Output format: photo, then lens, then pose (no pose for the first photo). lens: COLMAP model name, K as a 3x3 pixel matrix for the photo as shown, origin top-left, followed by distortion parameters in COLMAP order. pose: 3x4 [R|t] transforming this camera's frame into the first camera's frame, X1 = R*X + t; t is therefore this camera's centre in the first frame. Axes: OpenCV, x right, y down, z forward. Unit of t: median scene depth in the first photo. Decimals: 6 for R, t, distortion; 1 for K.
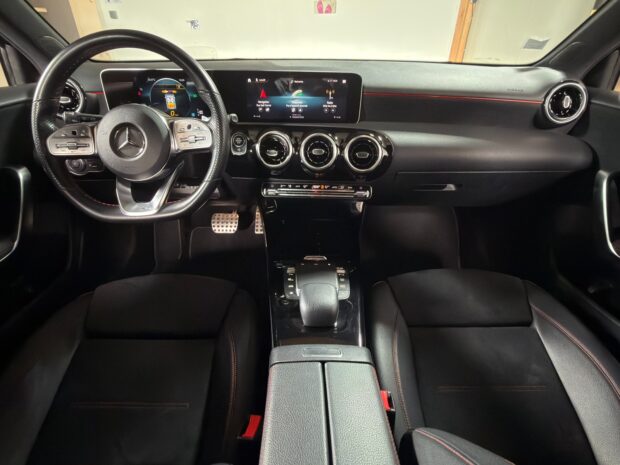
lens RADIAL K [[327.4, 0, 313.7], [0, 327.4, 233.8], [0, 0, 1]] dist [-0.001176, -0.002329]
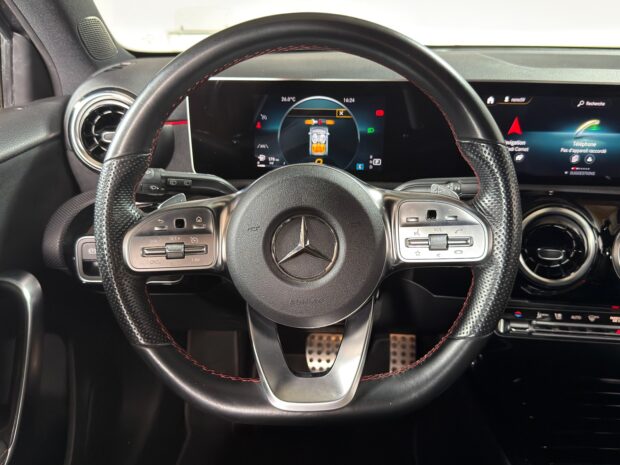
lens RADIAL K [[570.7, 0, 314.1], [0, 570.7, 235.4], [0, 0, 1]] dist [0.116091, -0.267979]
pose [[0.997752, 0.019201, -0.064212, -0.406259], [-0.027653, 0.990668, -0.133459, -0.156128], [0.061050, 0.134935, 0.988972, 0.176299]]
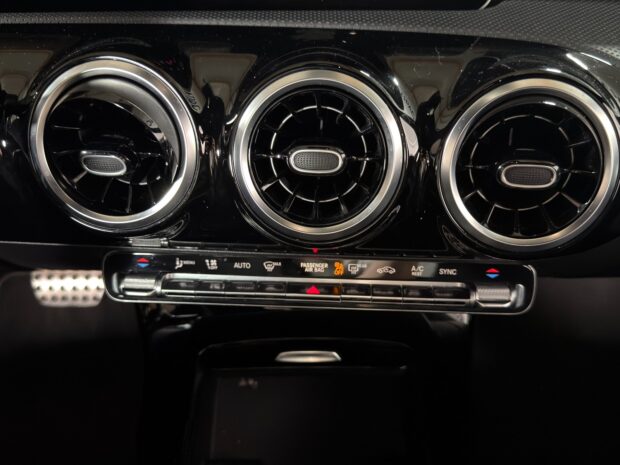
lens RADIAL K [[570.7, 0, 314.1], [0, 570.7, 235.4], [0, 0, 1]] dist [0.116091, -0.267979]
pose [[0.999759, -0.006991, -0.020808, 0.018931], [0.009144, 0.994401, 0.105272, -0.238625], [0.019956, -0.105437, 0.994226, 0.618604]]
